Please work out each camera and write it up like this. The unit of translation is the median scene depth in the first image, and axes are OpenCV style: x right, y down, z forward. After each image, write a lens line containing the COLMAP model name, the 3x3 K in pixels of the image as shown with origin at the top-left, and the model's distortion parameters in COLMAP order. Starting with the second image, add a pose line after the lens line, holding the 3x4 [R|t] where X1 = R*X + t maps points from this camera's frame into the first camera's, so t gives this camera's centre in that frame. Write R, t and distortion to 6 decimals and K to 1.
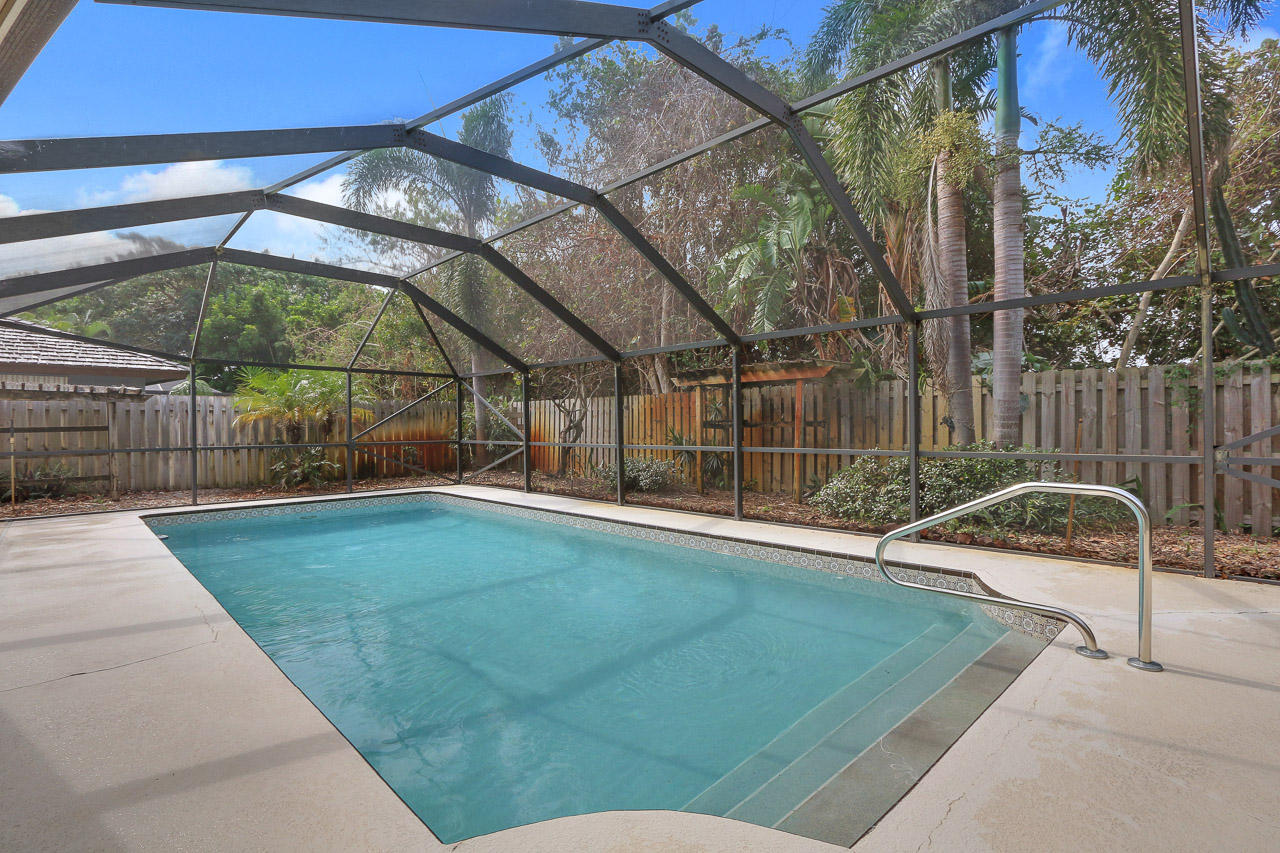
lens RADIAL K [[609.4, 0, 640.0], [0, 609.4, 426.5], [0, 0, 1]] dist [-0.011073, -0.000117]
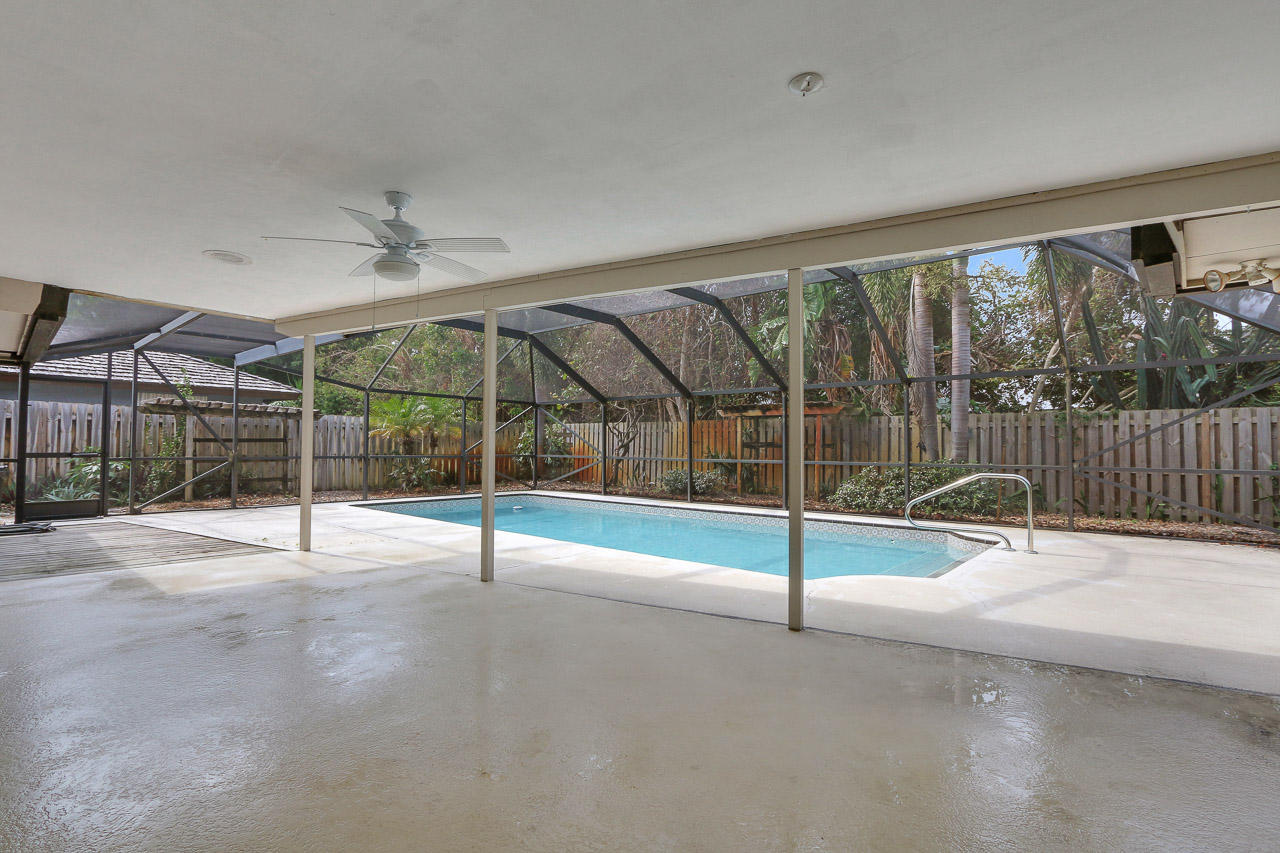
lens RADIAL K [[609.4, 0, 640.0], [0, 609.4, 426.5], [0, 0, 1]] dist [-0.011073, -0.000117]
pose [[0.996312, 0.018999, 0.083670, -0.262680], [-0.016158, 0.999274, -0.034495, 0.006725], [-0.084264, 0.033016, 0.995896, -0.369881]]
